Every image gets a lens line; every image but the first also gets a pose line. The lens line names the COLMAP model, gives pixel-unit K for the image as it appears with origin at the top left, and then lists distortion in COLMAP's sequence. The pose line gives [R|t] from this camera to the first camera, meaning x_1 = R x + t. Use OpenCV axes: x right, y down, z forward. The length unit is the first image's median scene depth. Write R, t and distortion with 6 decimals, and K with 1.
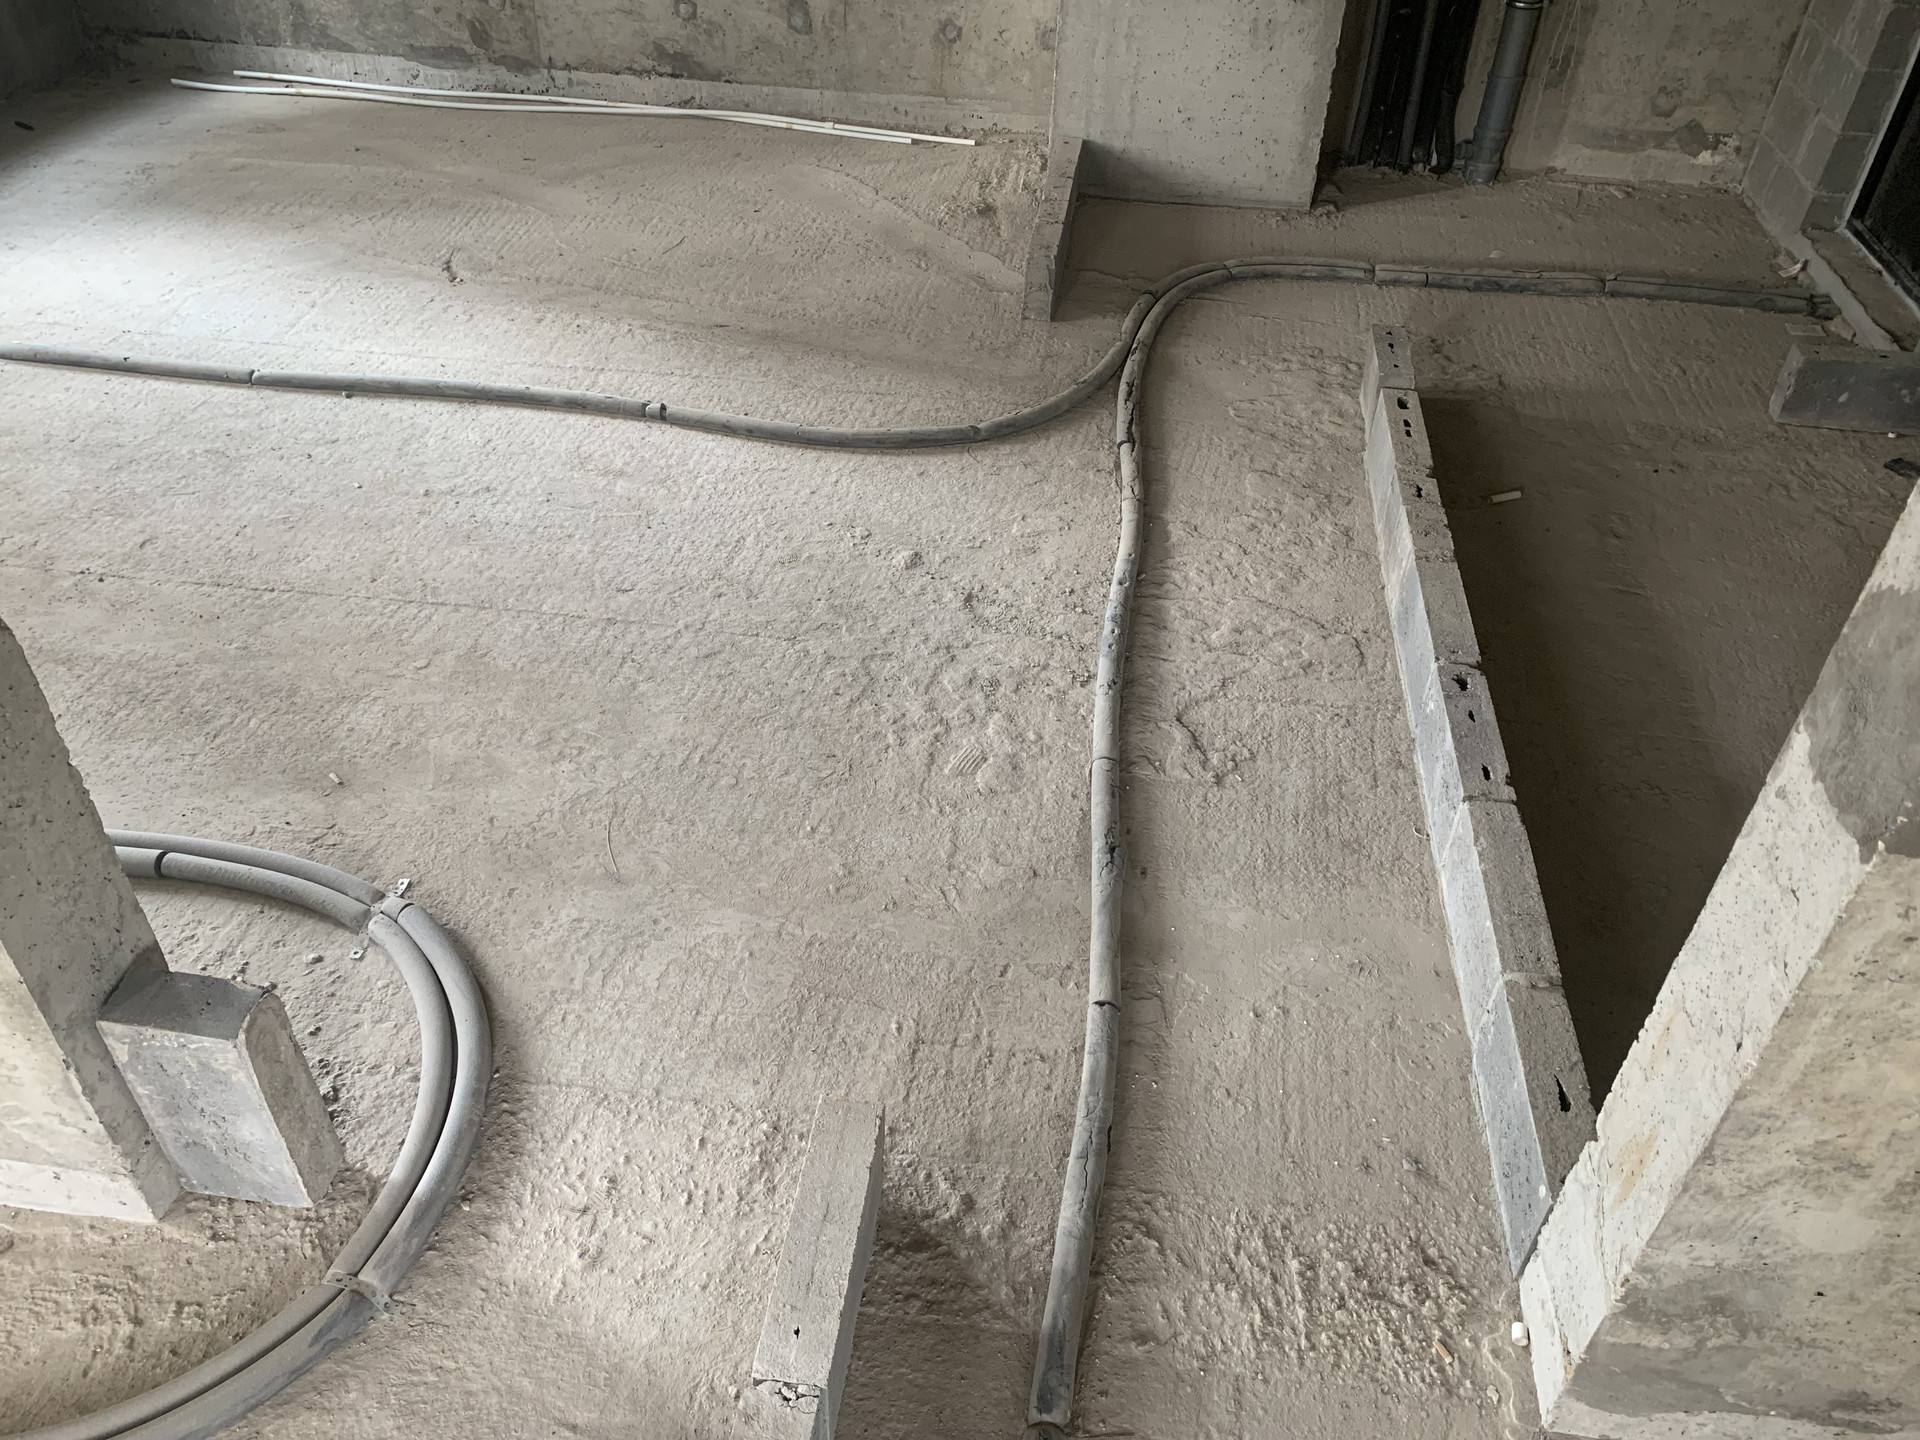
lens RADIAL K [[1456.0, 0, 936.3], [0, 1456.0, 699.2], [0, 0, 1]] dist [0.056217, -0.066380]
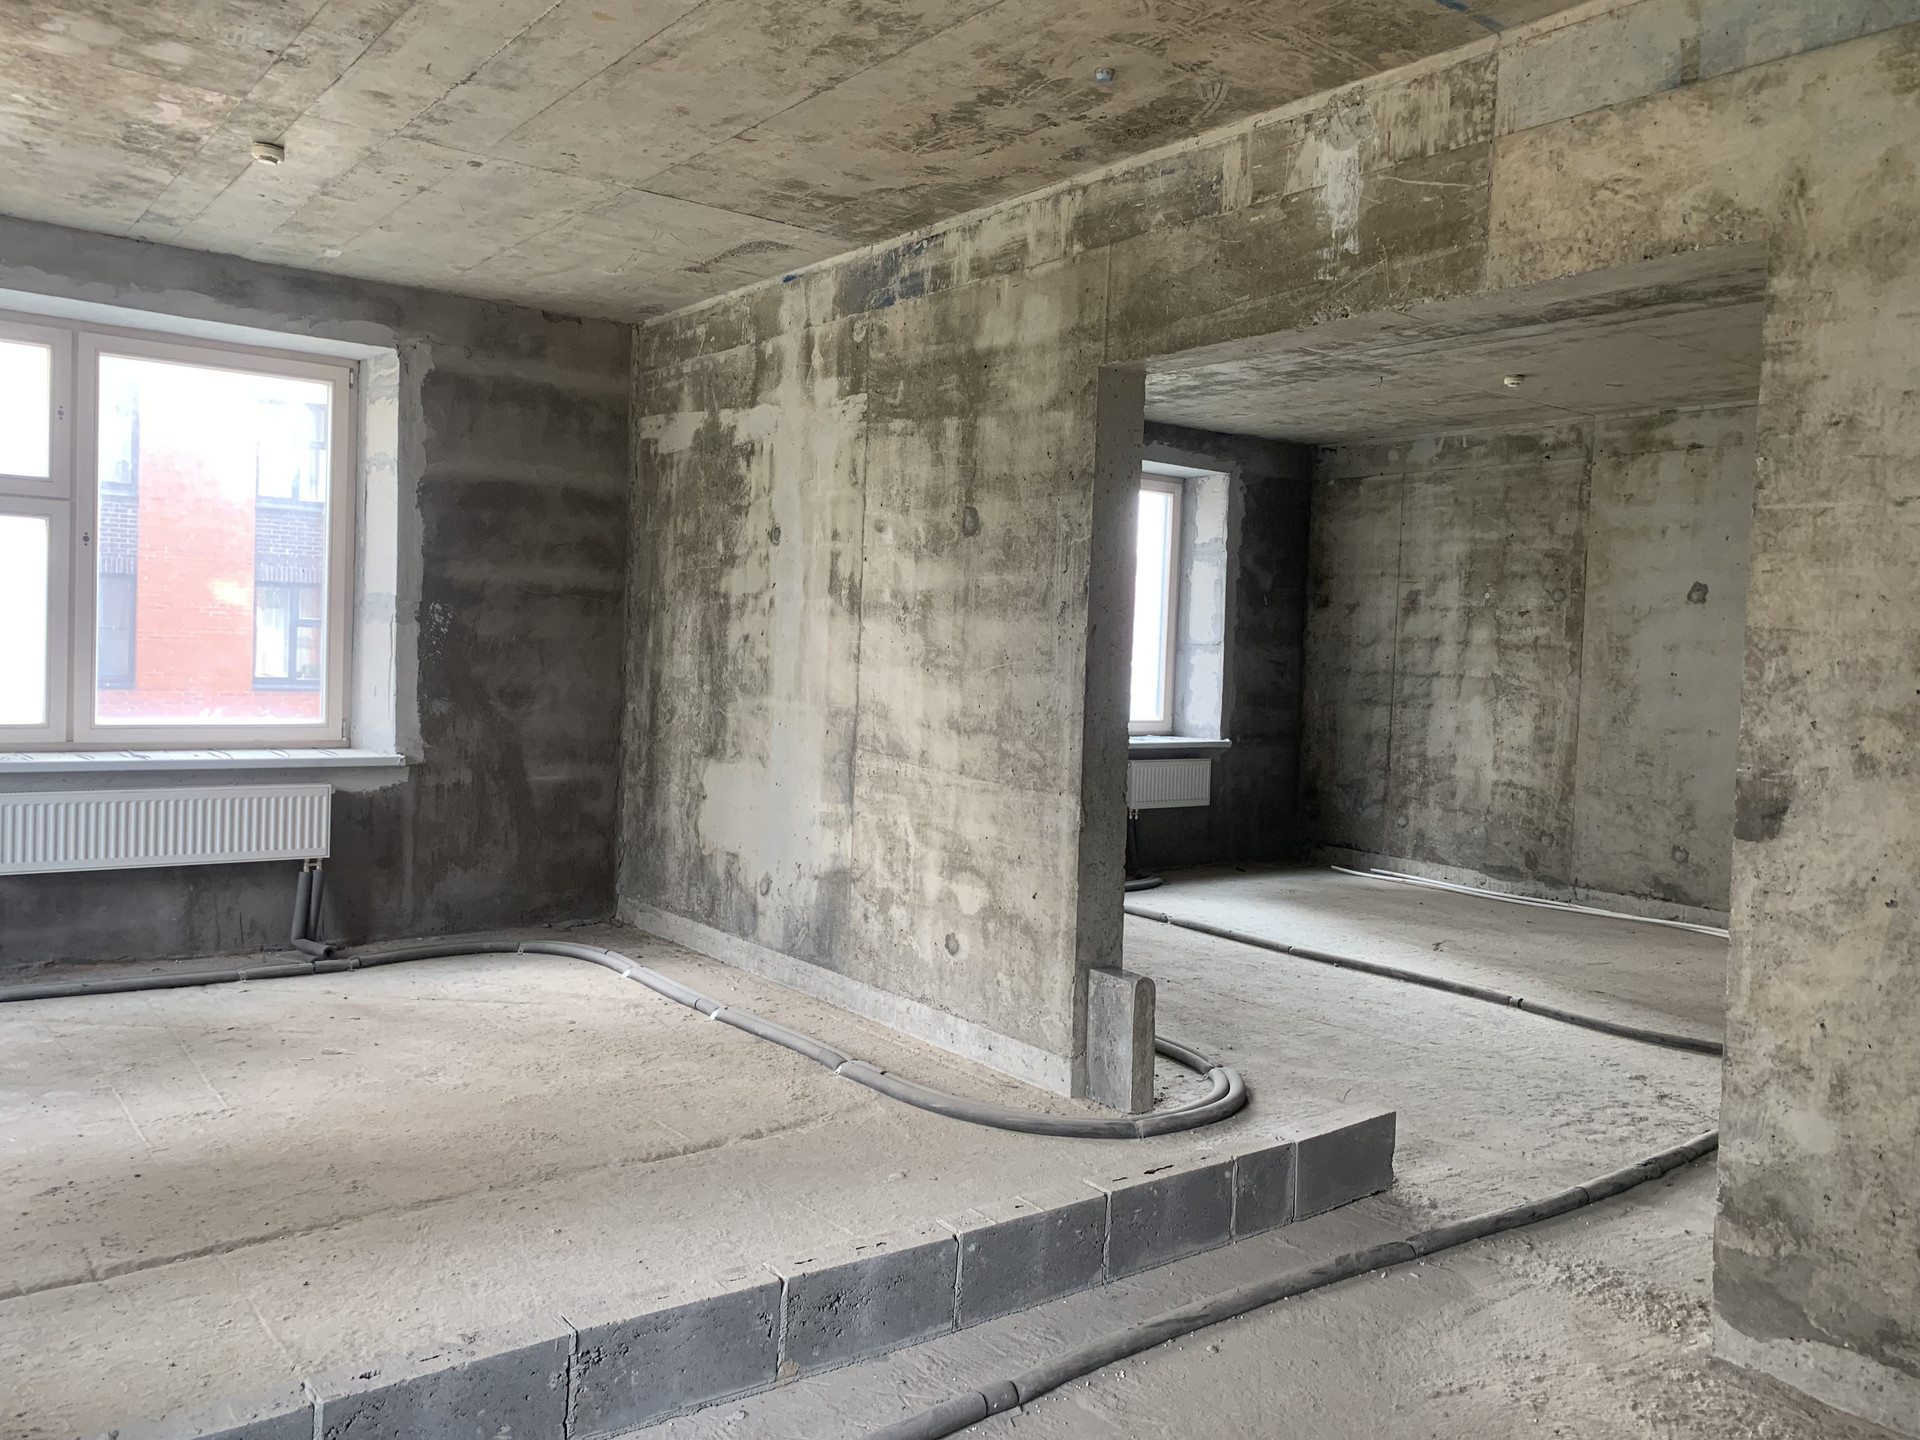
lens RADIAL K [[1449.9, 0, 950.0], [0, 1449.9, 699.6], [0, 0, 1]] dist [0.031885, -0.058930]
pose [[0.714891, 0.025894, -0.698756, 0.344891], [-0.452159, 0.779385, -0.433717, 0.380246], [0.533369, 0.626010, 0.568884, -0.282772]]
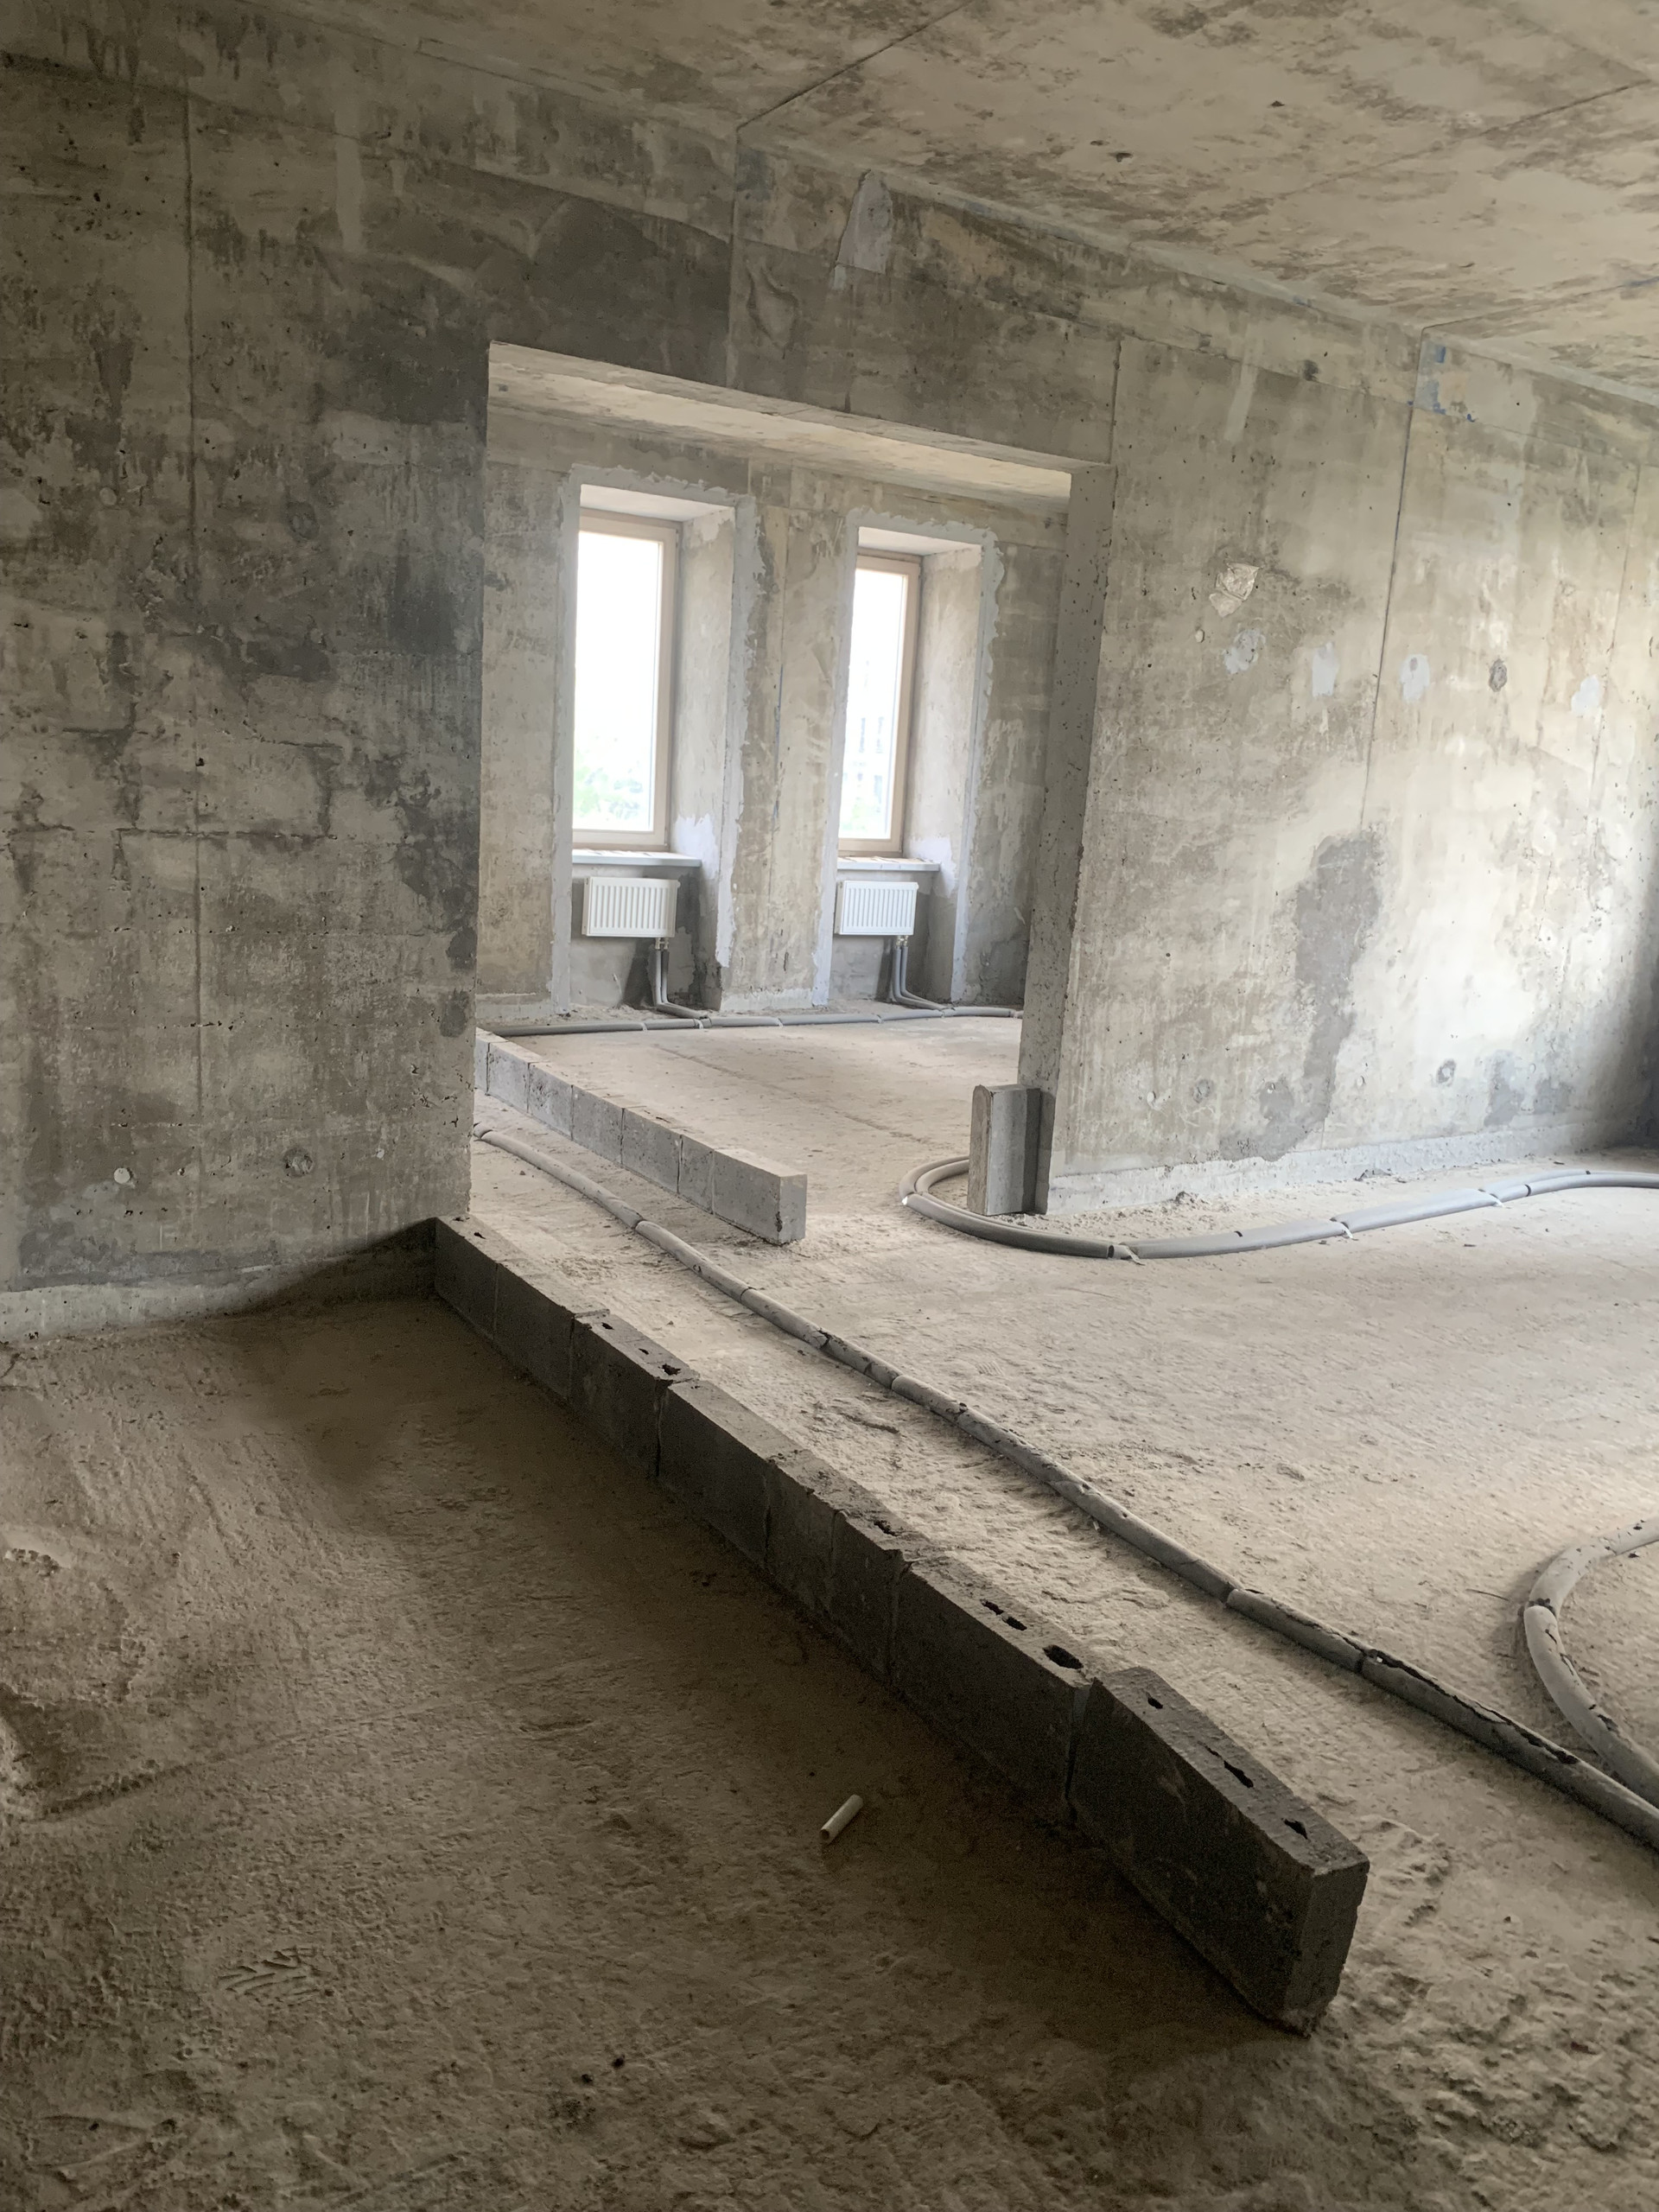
lens RADIAL K [[1677.4, 0, 841.2], [0, 1677.4, 1097.7], [0, 0, 1]] dist [0.097708, -0.213380]
pose [[-0.749816, 0.054910, -0.659363, 0.582181], [-0.476883, 0.645950, 0.596096, -0.497469], [0.458648, 0.761402, -0.458158, 0.824228]]
